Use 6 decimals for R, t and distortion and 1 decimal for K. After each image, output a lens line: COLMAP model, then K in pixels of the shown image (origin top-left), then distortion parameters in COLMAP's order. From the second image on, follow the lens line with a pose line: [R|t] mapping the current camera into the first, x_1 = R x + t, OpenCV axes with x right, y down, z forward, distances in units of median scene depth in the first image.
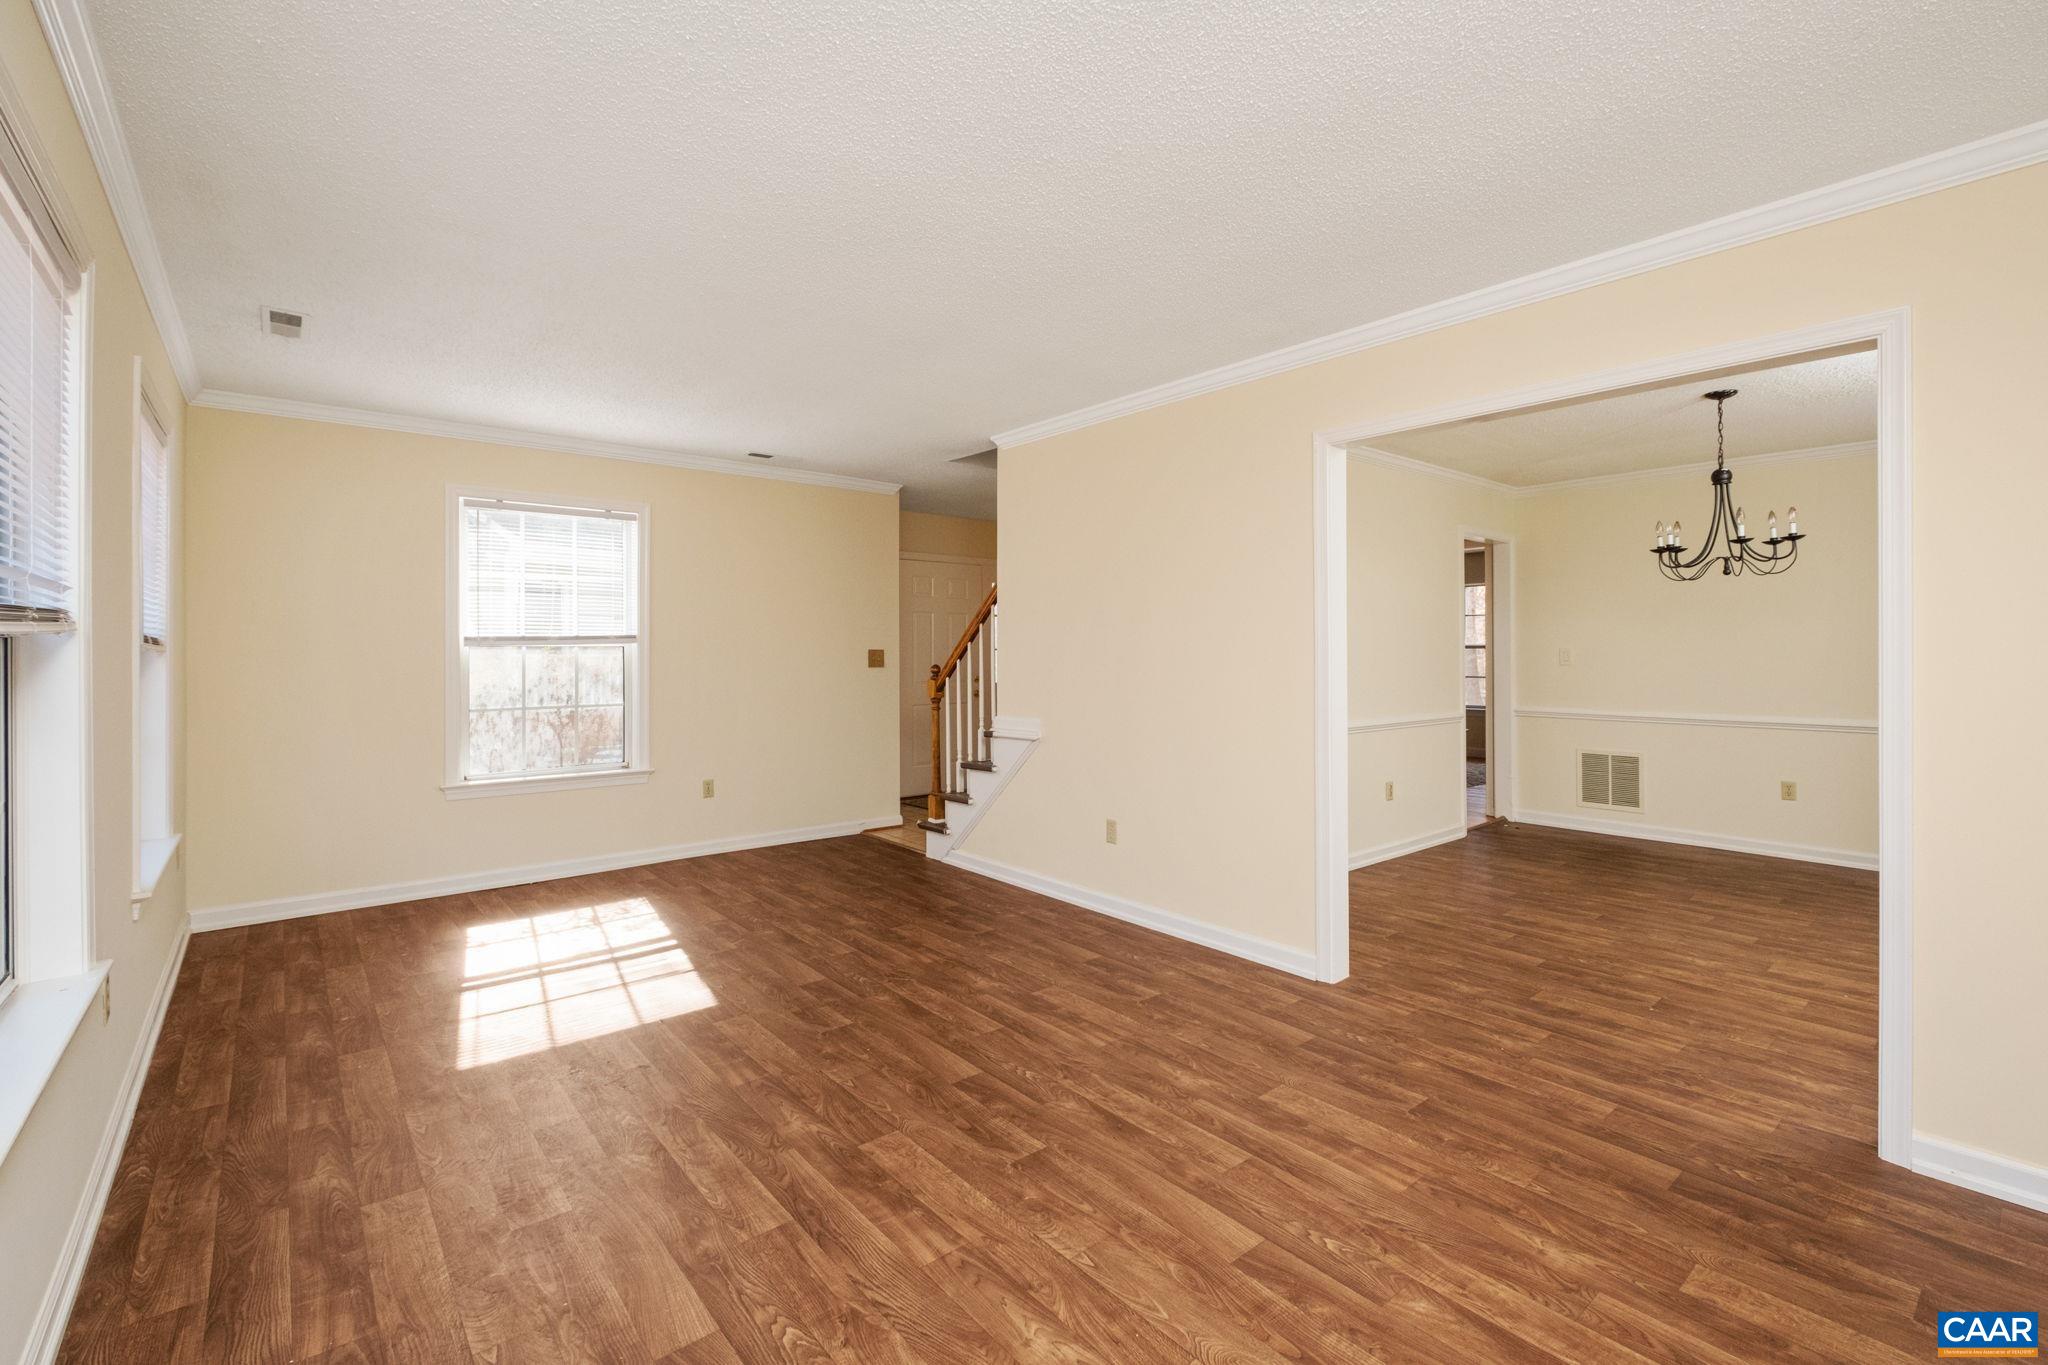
lens RADIAL K [[899.6, 0, 1014.2], [0, 899.6, 651.8], [0, 0, 1]] dist [0.000232, -0.000098]
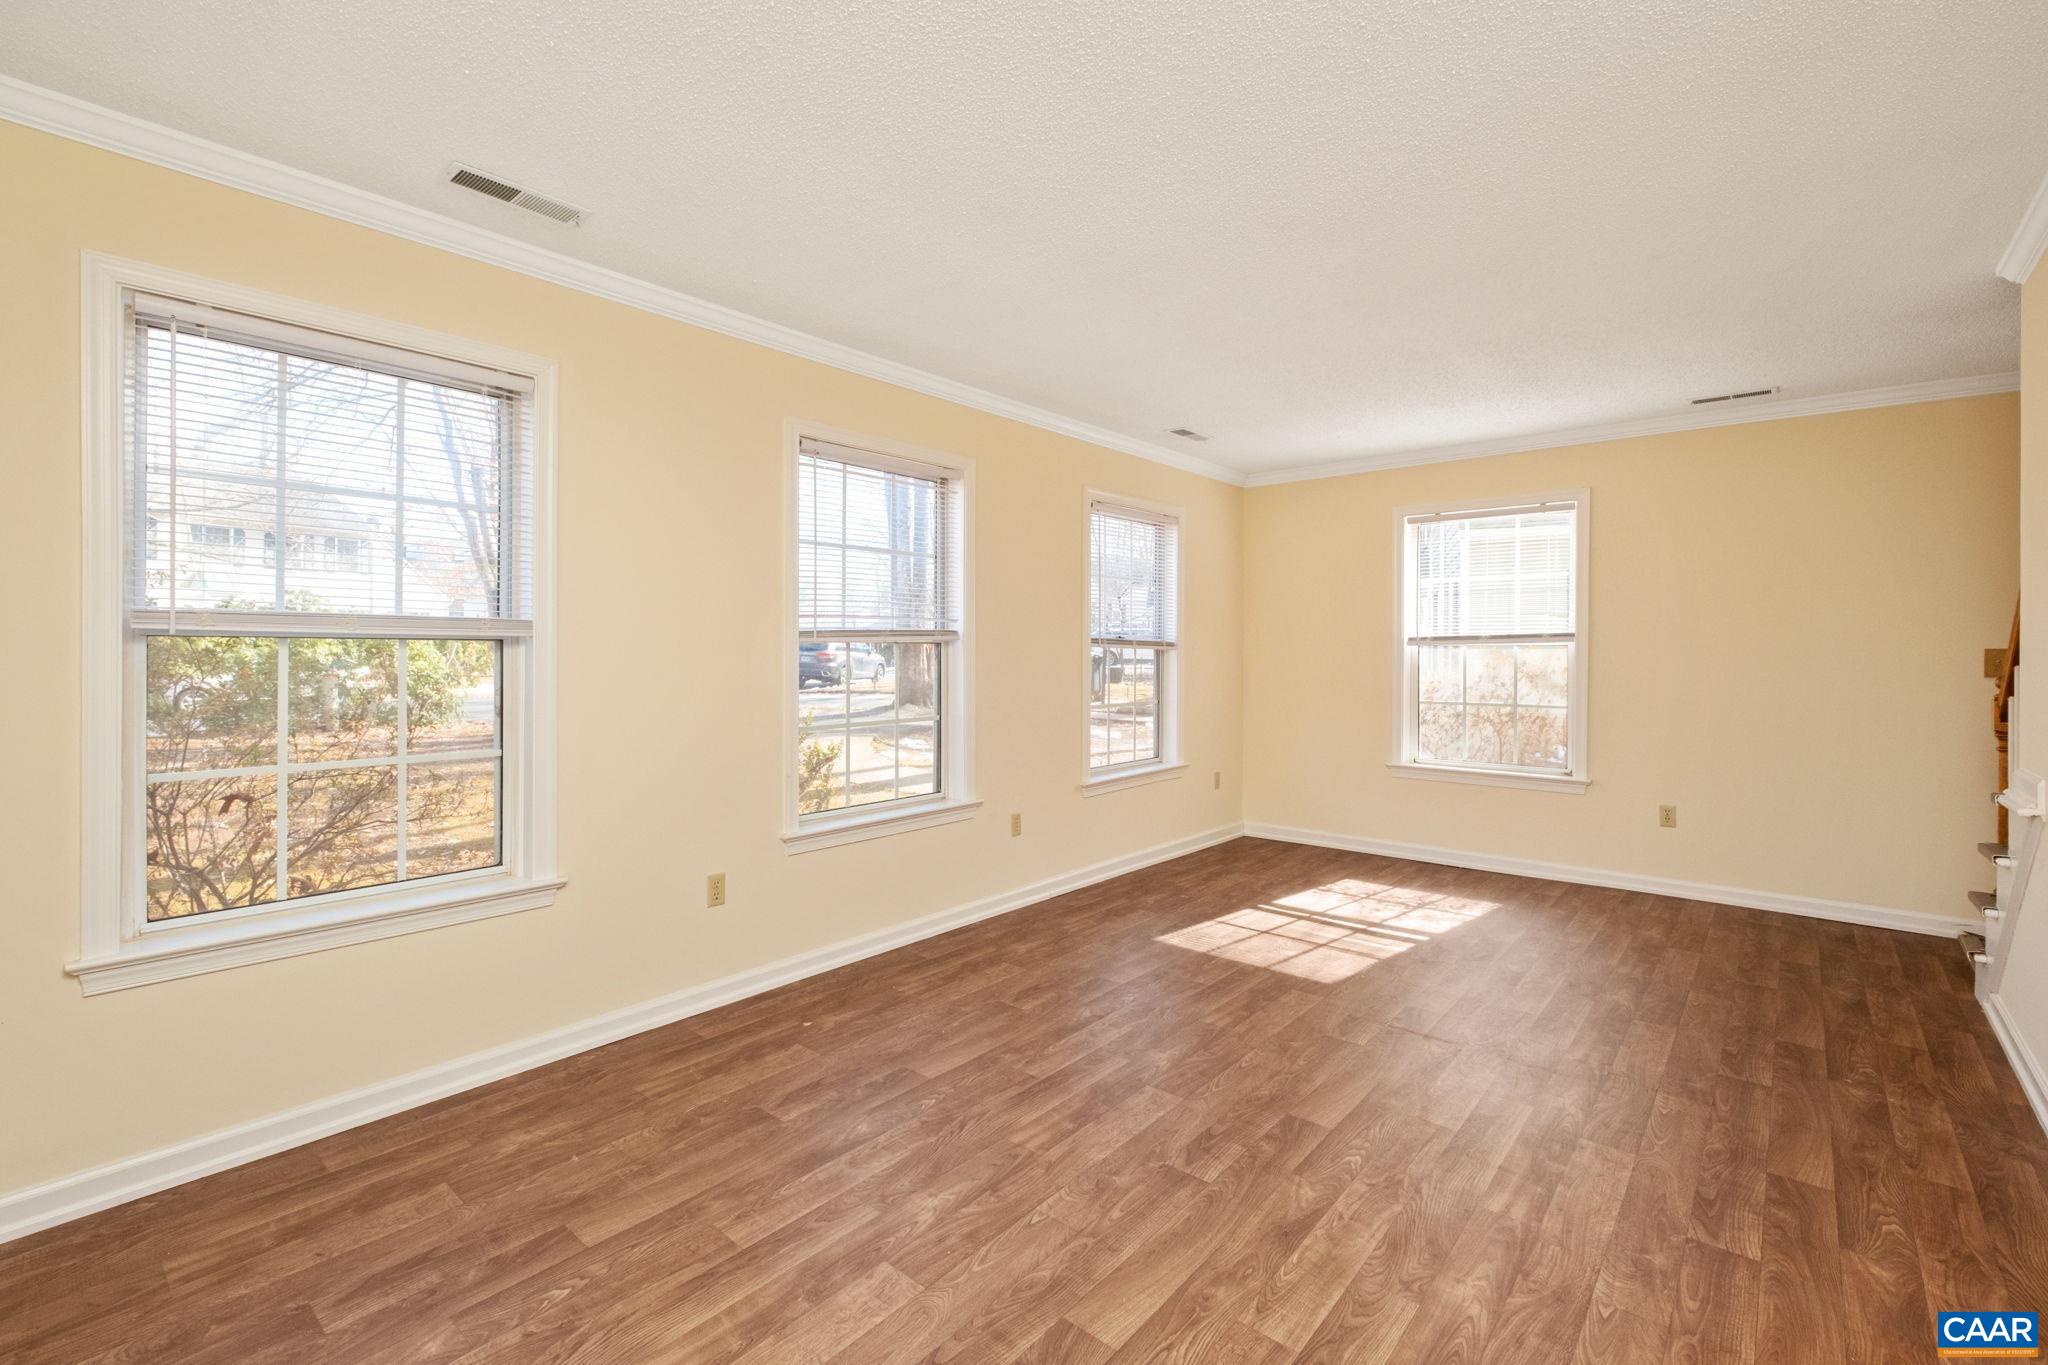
lens RADIAL K [[899.6, 0, 1014.2], [0, 899.6, 651.8], [0, 0, 1]] dist [0.000232, -0.000098]
pose [[0.168220, 0.003305, -0.985744, 0.720553], [-0.004451, 0.999987, 0.002593, 0.001705], [0.985739, 0.003951, 0.168233, 0.507913]]
